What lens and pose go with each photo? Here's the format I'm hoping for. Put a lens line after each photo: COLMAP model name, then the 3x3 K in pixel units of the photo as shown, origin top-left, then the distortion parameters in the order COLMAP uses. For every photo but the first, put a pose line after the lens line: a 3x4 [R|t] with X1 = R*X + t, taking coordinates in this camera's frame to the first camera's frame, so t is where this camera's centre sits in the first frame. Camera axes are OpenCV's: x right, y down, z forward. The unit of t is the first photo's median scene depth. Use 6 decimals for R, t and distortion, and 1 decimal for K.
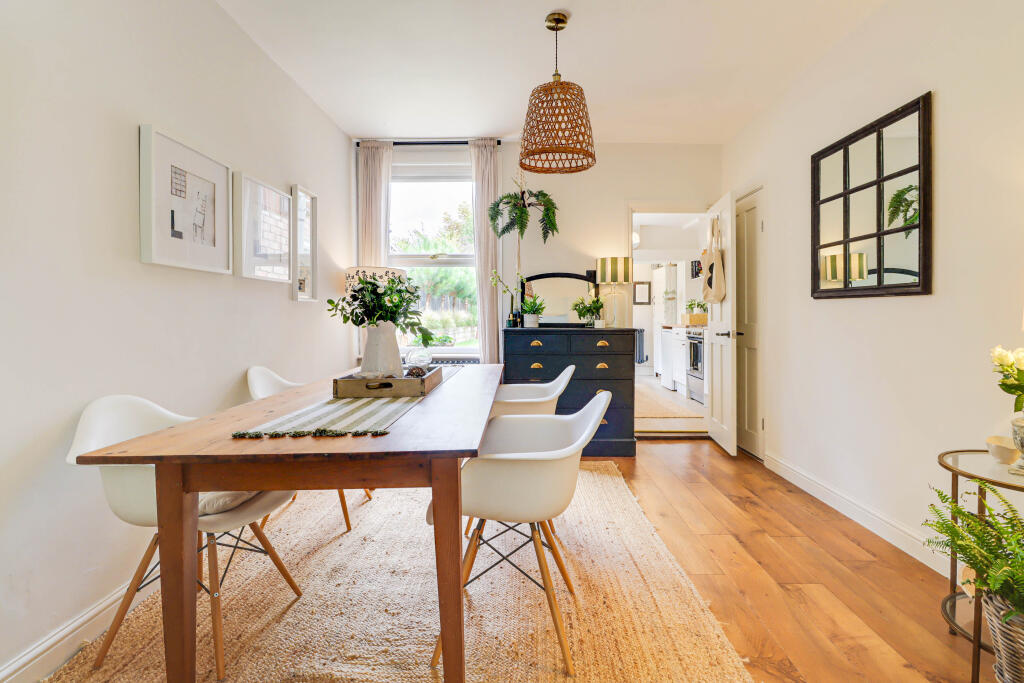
lens RADIAL K [[524.5, 0, 514.6], [0, 524.5, 320.9], [0, 0, 1]] dist [-0.032671, 0.000567]
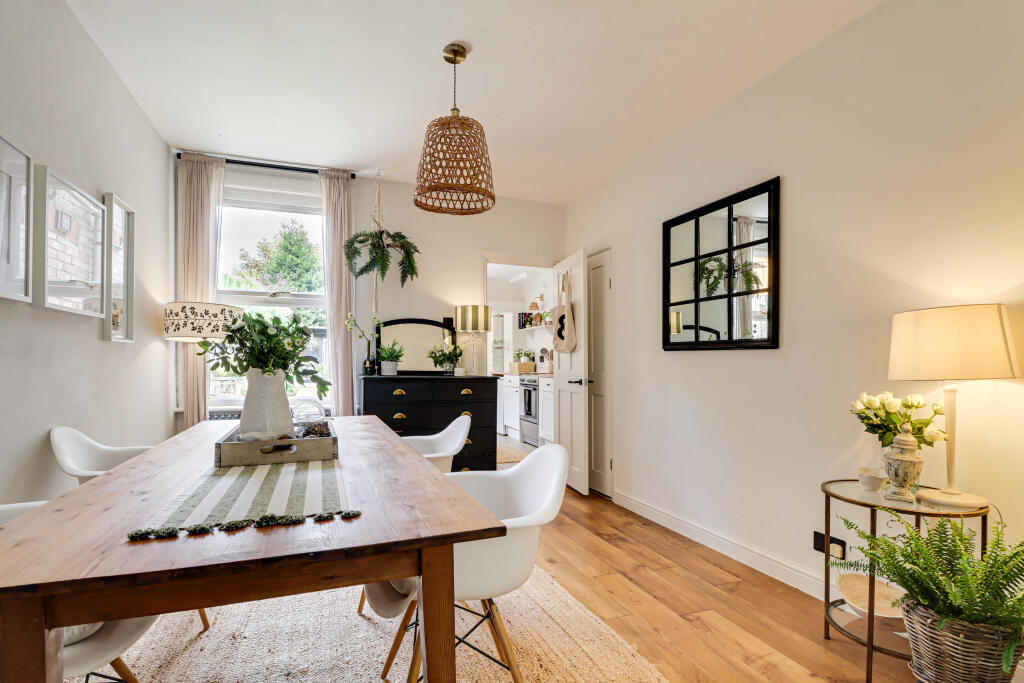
lens RADIAL K [[512.1, 0, 510.3], [0, 512.1, 364.4], [0, 0, 1]] dist [-0.024136, -0.001434]
pose [[0.936529, 0.008806, 0.350480, -0.109254], [-0.006262, 0.999945, -0.008390, -0.001156], [-0.350535, 0.005662, 0.936532, 0.074231]]
